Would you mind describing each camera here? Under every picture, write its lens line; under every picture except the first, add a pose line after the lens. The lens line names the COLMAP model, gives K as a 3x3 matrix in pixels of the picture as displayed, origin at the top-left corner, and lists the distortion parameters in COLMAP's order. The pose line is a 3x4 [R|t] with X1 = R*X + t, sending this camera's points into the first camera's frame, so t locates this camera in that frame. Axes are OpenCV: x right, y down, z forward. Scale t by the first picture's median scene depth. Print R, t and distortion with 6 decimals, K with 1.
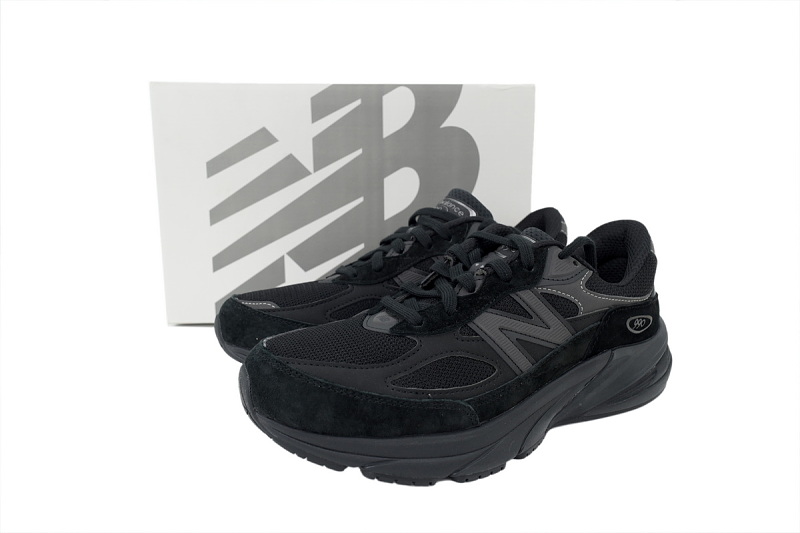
lens RADIAL K [[551.2, 0, 400.0], [0, 551.2, 266.5], [0, 0, 1]] dist [0.052054, 0.000012]
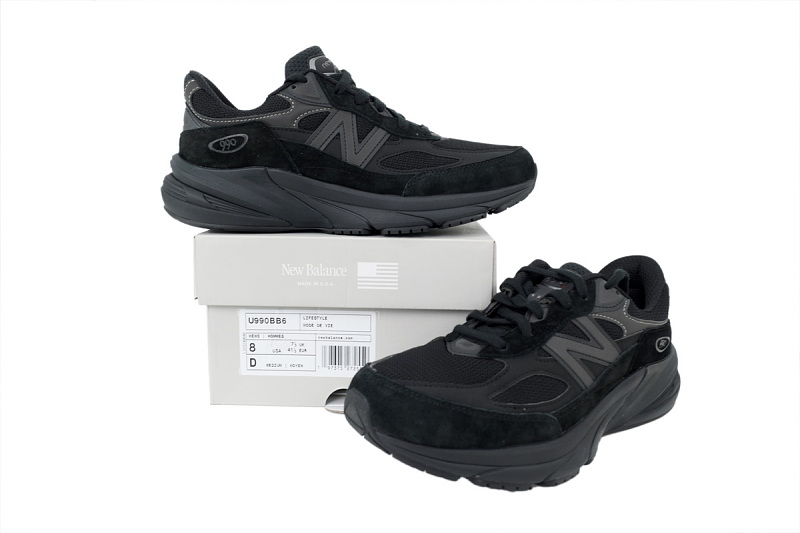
lens RADIAL K [[551.2, 0, 400.0], [0, 551.2, 266.5], [0, 0, 1]] dist [0.052054, 0.000012]
pose [[0.987930, -0.005955, 0.154784, -0.349577], [0.015502, 0.998045, -0.060548, 0.002799], [-0.154121, 0.062217, 0.986091, -0.102580]]
